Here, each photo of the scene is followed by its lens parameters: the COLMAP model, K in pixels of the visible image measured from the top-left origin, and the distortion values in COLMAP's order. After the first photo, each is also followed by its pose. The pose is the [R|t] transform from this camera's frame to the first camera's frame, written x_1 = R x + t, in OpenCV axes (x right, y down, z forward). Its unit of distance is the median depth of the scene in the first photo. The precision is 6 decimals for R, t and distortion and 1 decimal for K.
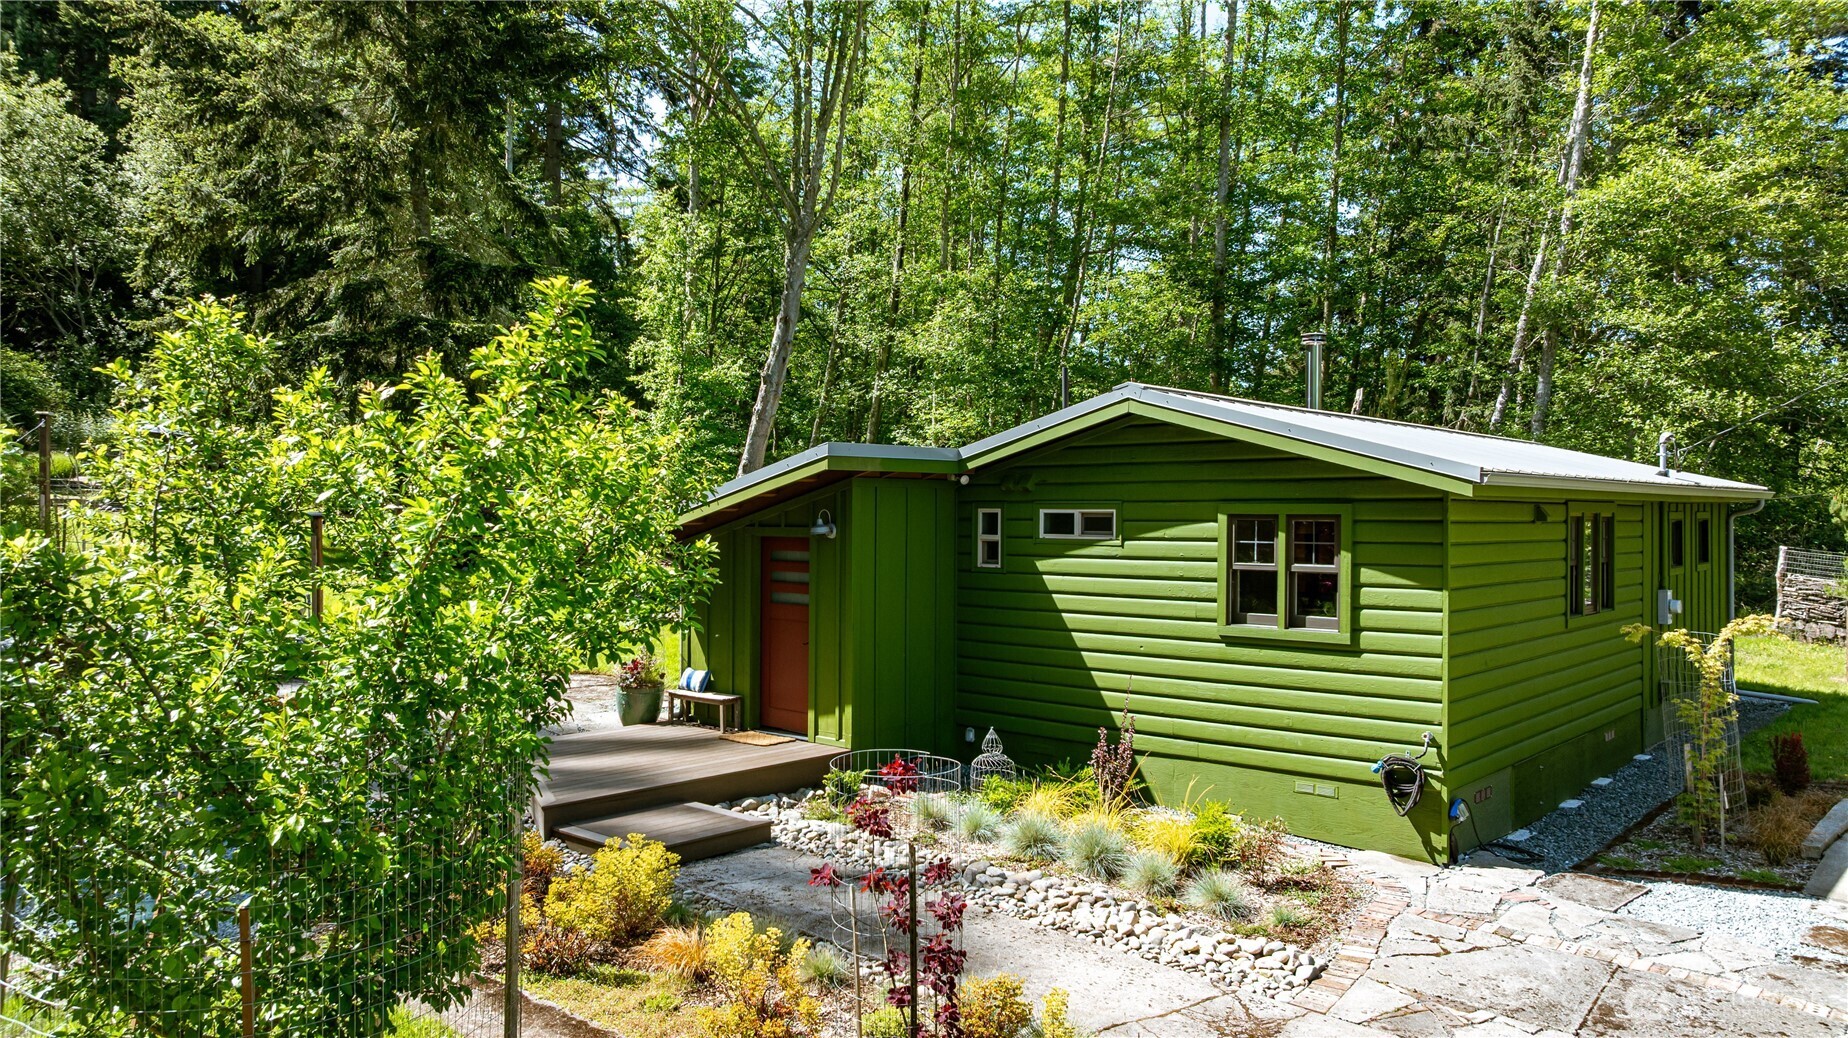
lens RADIAL K [[1304.6, 0, 916.8], [0, 1304.6, 516.4], [0, 0, 1]] dist [-0.016418, 0.010316]
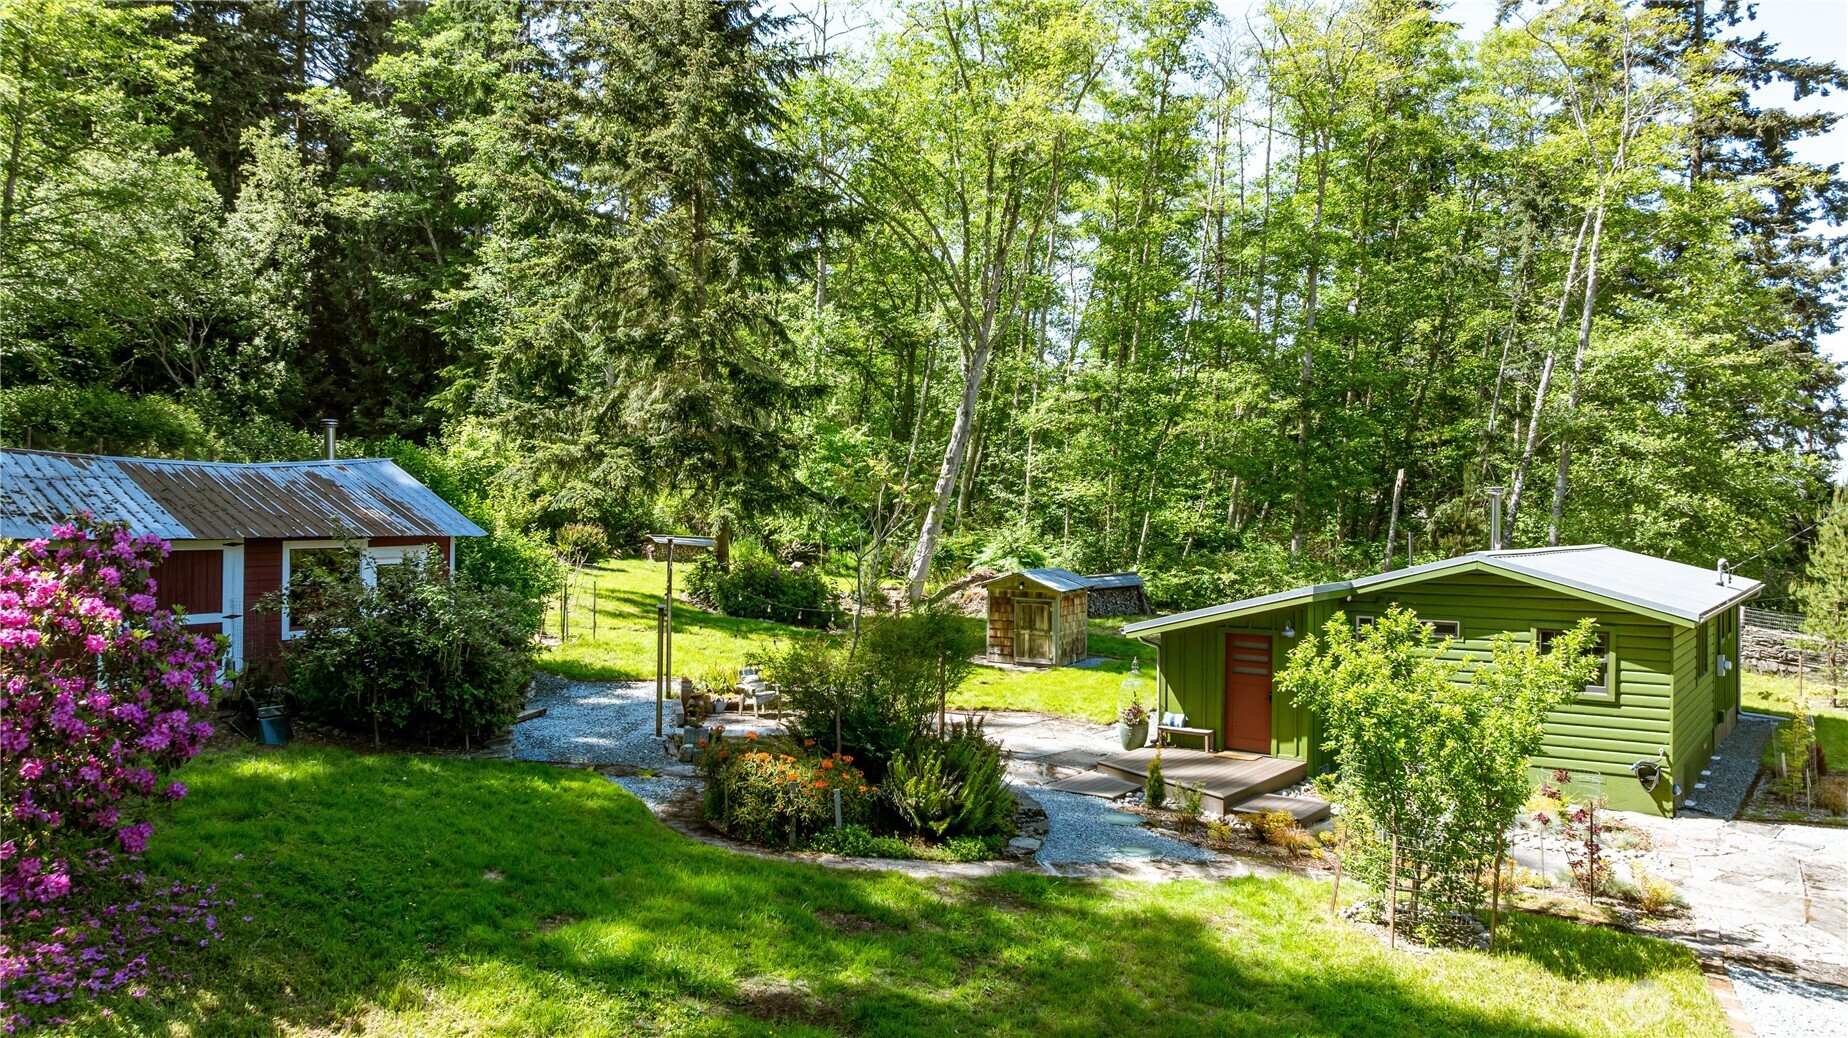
lens RADIAL K [[1304.6, 0, 929.4], [0, 1304.6, 522.9], [0, 0, 1]] dist [-0.016418, 0.010316]
pose [[0.994564, 0.002952, 0.104086, -0.698110], [-0.003437, 0.999984, 0.004479, -0.135457], [-0.104071, -0.004812, 0.994558, -0.621086]]
